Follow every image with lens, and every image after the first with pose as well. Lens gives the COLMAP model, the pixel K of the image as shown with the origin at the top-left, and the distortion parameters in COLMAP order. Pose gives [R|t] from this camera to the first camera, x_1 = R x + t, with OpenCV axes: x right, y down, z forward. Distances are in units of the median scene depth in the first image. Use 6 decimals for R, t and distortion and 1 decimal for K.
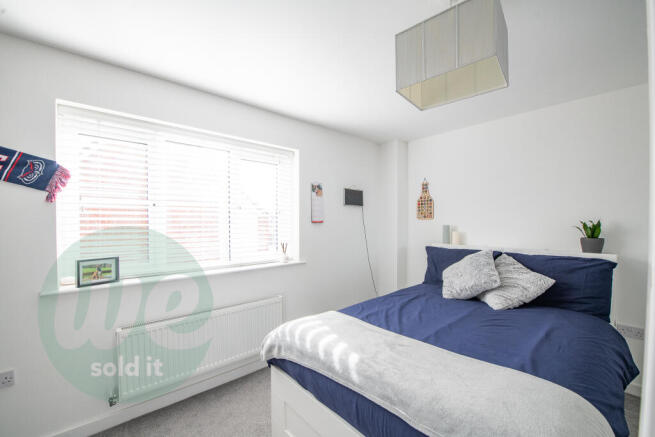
lens RADIAL K [[262.5, 0, 328.7], [0, 262.5, 224.6], [0, 0, 1]] dist [-0.017246, -0.001028]
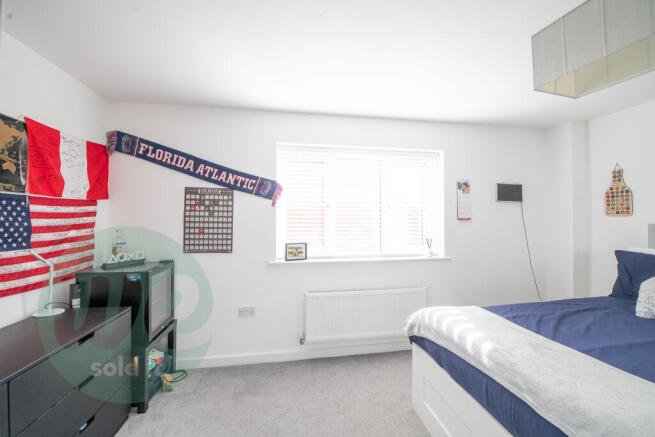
lens RADIAL K [[262.5, 0, 328.5], [0, 262.5, 216.4], [0, 0, 1]] dist [-0.017246, -0.001028]
pose [[0.843879, -0.002628, -0.536528, 0.085981], [-0.007701, 0.999826, -0.017010, 0.001387], [0.536479, 0.018486, 0.843711, -0.186494]]
